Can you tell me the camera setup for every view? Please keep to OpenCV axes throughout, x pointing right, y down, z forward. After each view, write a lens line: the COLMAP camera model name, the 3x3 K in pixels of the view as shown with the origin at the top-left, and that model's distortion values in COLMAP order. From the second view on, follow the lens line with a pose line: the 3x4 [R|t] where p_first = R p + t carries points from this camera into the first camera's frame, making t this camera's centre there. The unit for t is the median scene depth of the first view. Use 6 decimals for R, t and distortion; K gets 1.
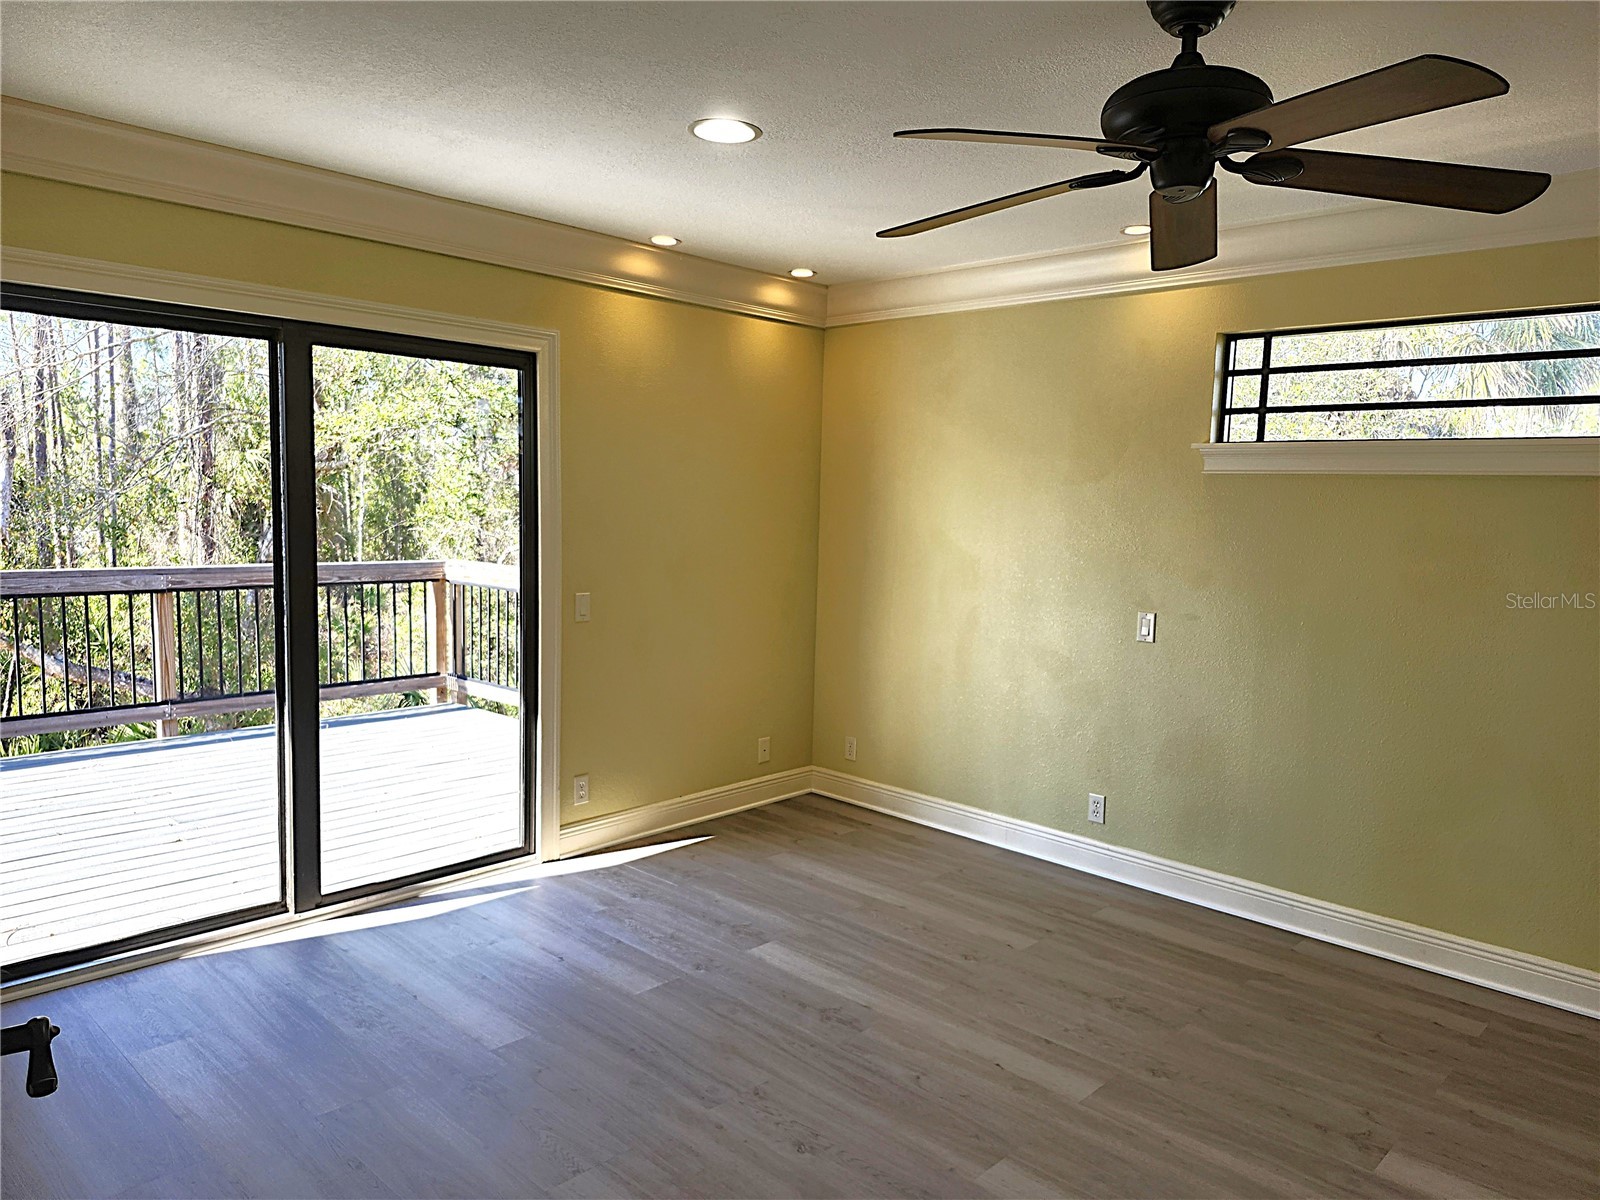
lens RADIAL K [[1087.6, 0, 801.5], [0, 1087.6, 641.0], [0, 0, 1]] dist [0.025098, -0.006117]
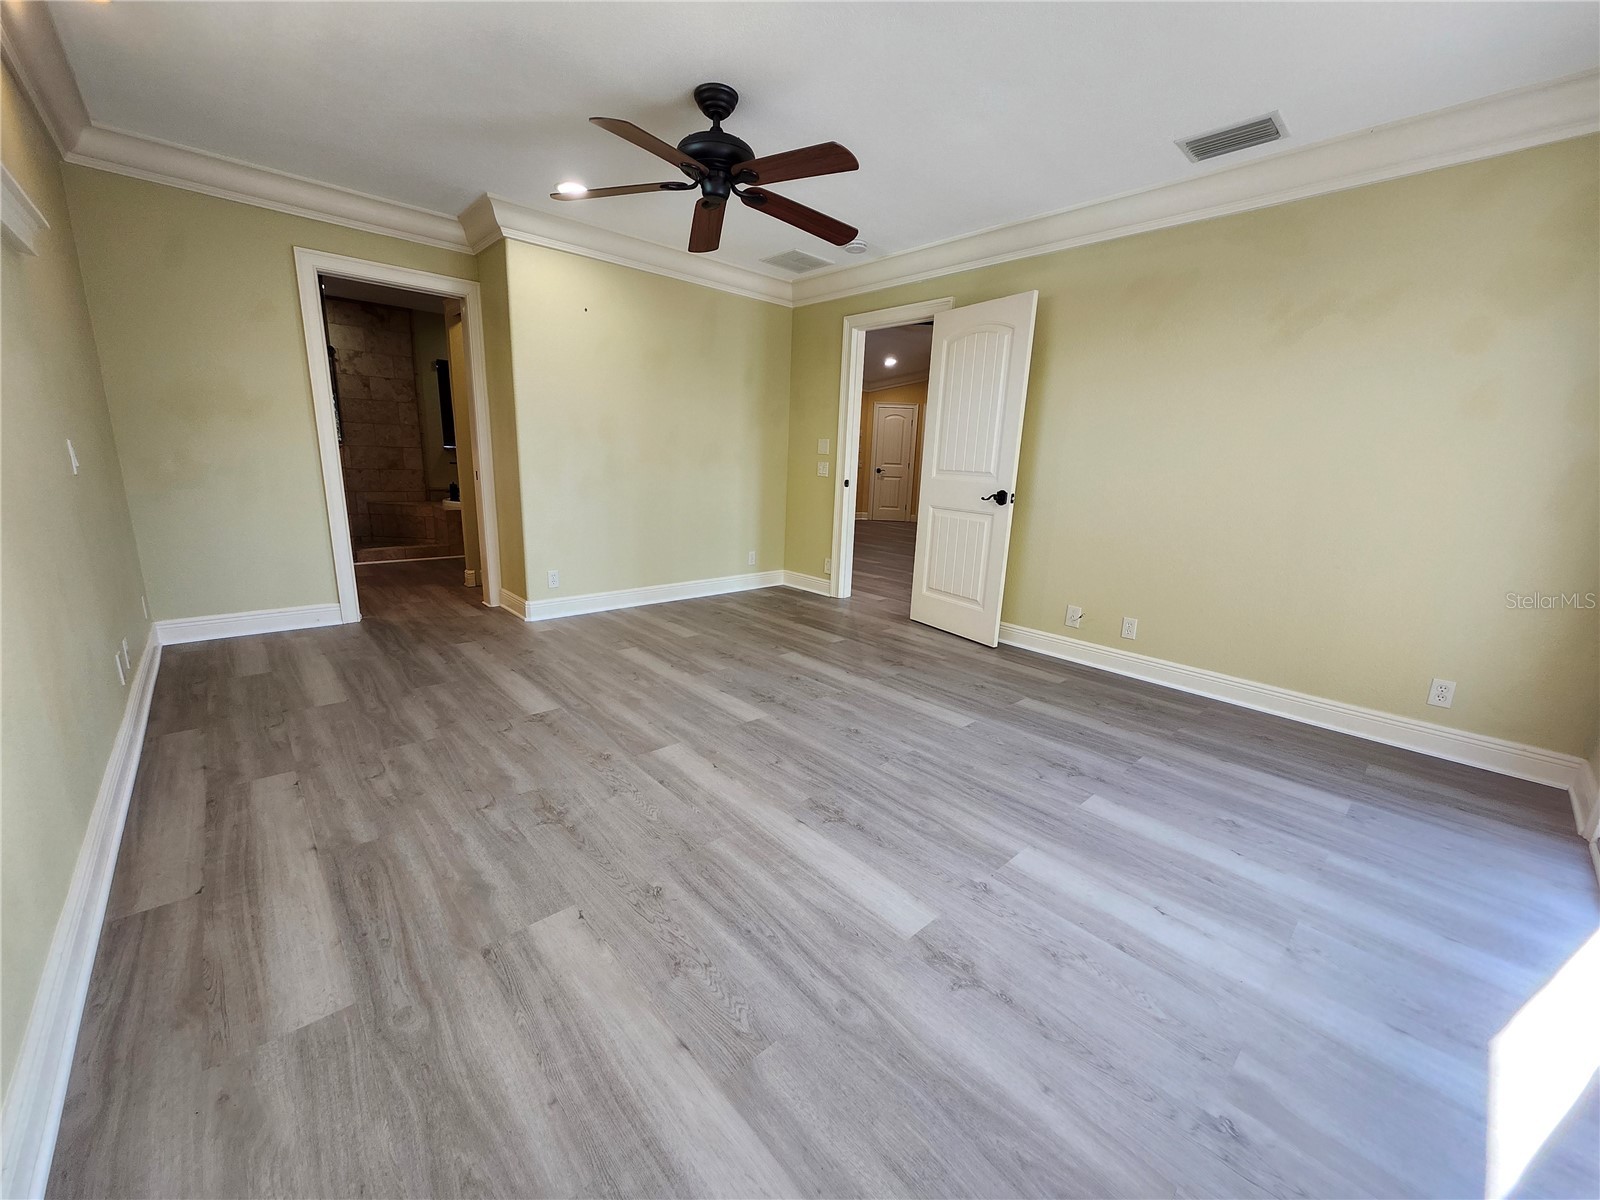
lens RADIAL K [[625.0, 0, 804.4], [0, 625.0, 604.9], [0, 0, 1]] dist [0.001493, -0.001873]
pose [[-0.996516, -0.074155, 0.038180, 0.041167], [-0.055593, 0.931782, 0.358736, -0.069945], [-0.062178, 0.355364, -0.932658, 1.287543]]
